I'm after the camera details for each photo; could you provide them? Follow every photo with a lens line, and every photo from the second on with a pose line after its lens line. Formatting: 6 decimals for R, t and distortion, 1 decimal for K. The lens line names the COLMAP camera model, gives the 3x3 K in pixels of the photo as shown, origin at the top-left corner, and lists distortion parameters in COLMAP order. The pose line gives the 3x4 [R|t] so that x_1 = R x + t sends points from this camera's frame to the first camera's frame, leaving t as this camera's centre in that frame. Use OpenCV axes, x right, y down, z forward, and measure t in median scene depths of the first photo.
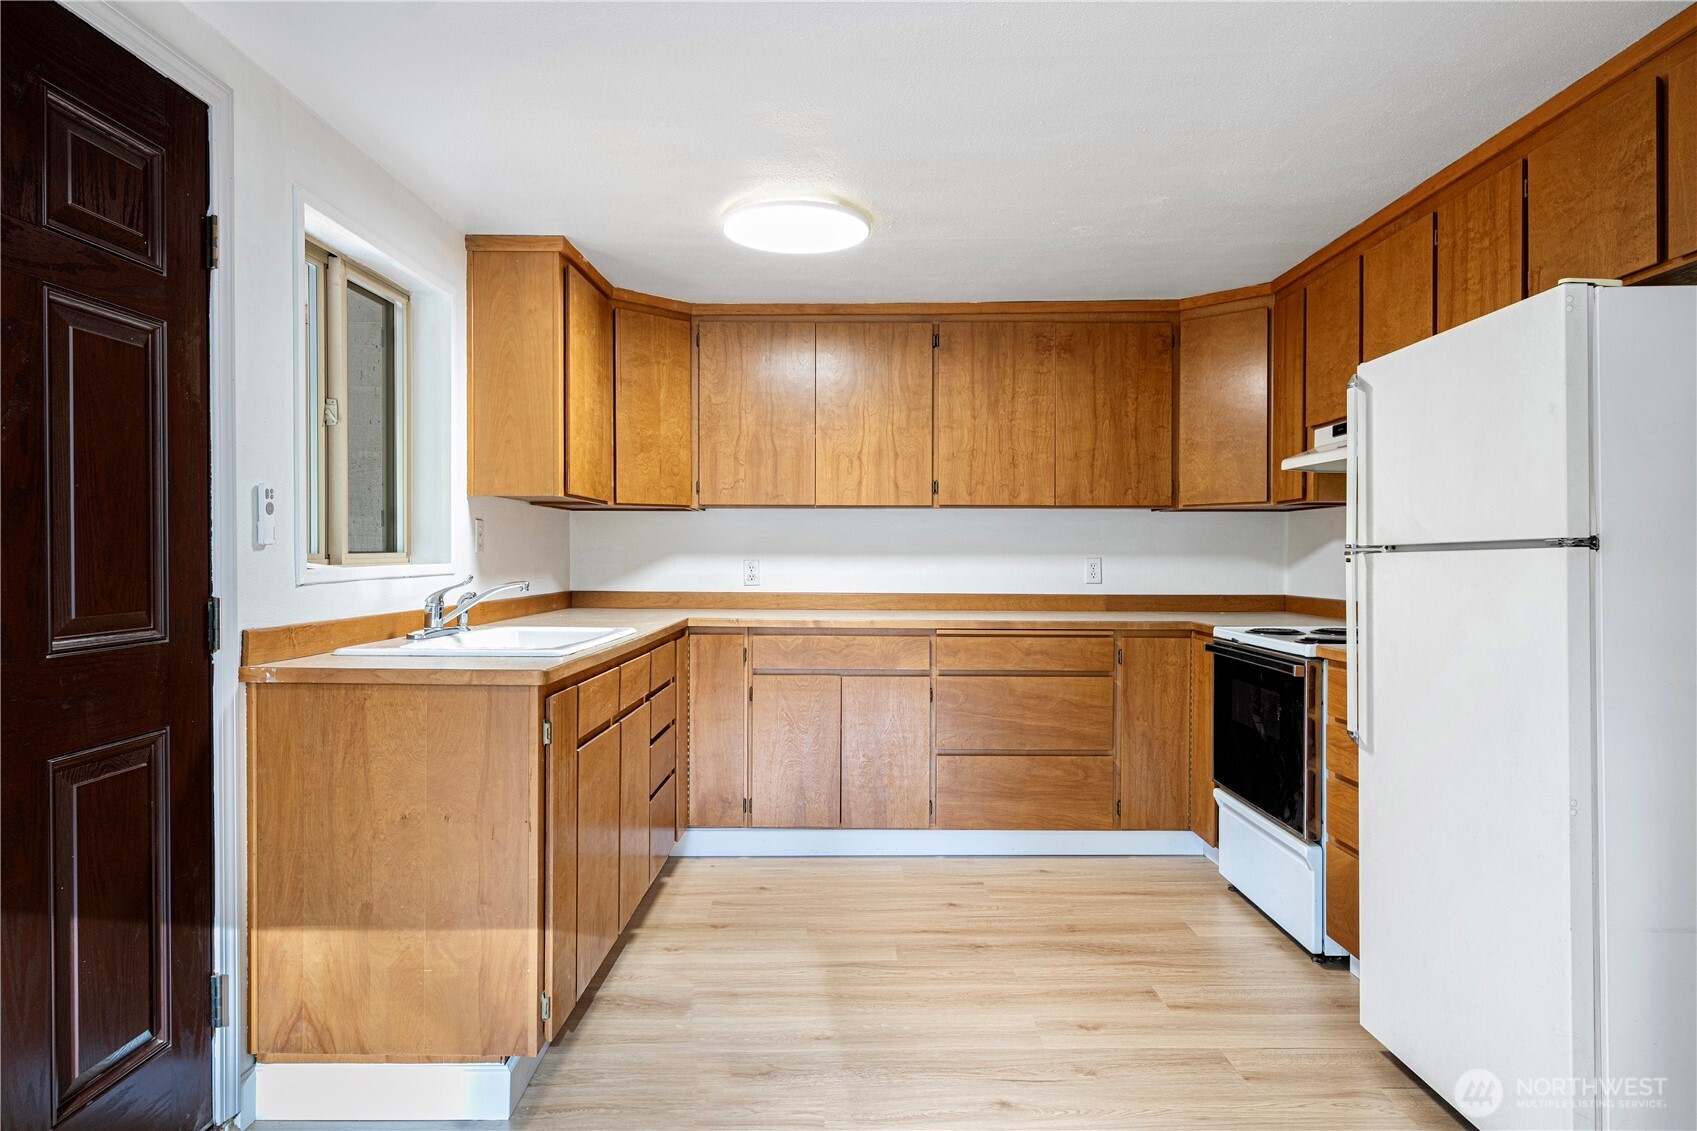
lens RADIAL K [[1027.5, 0, 848.6], [0, 1027.5, 561.8], [0, 0, 1]] dist [-0.004440, 0.001922]
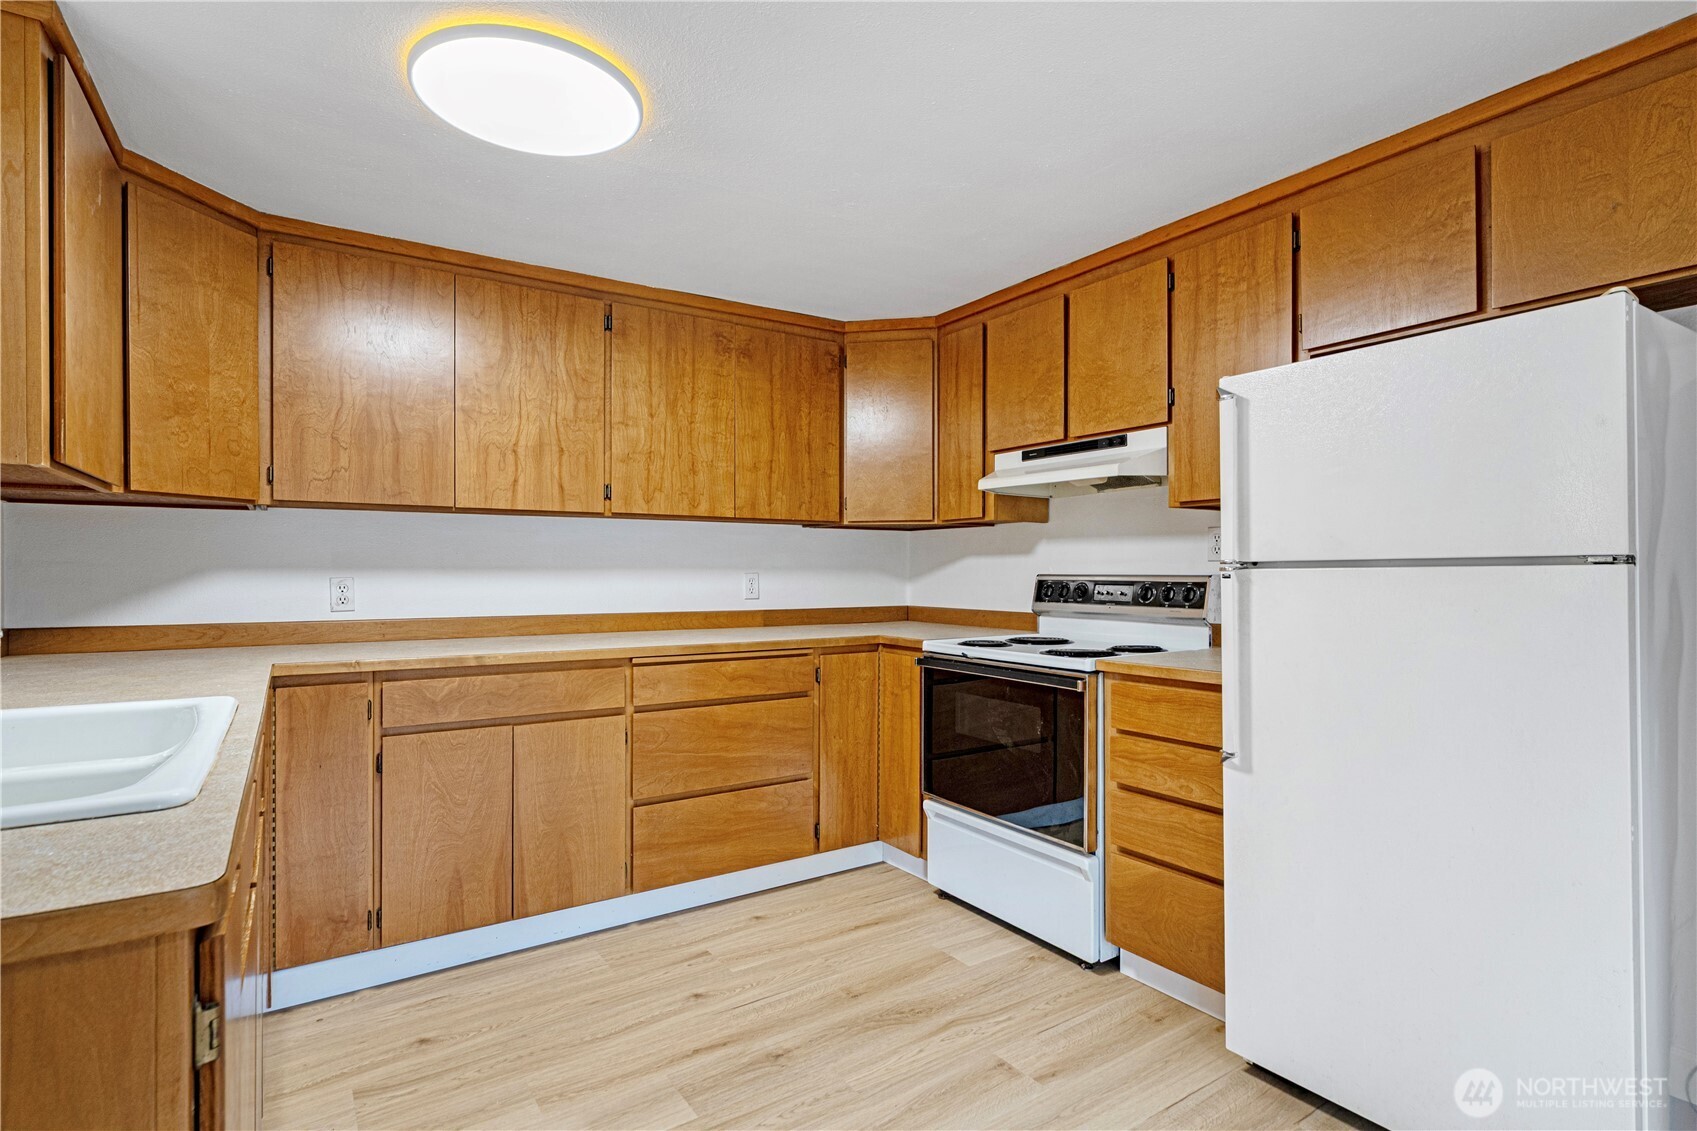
lens RADIAL K [[825.1, 0, 850.1], [0, 825.1, 569.5], [0, 0, 1]] dist [-0.004169, 0.002643]
pose [[0.825183, -0.001609, 0.564863, -0.151394], [0.004337, 0.999985, -0.003487, -0.004298], [-0.564849, 0.005327, 0.825177, 0.339720]]
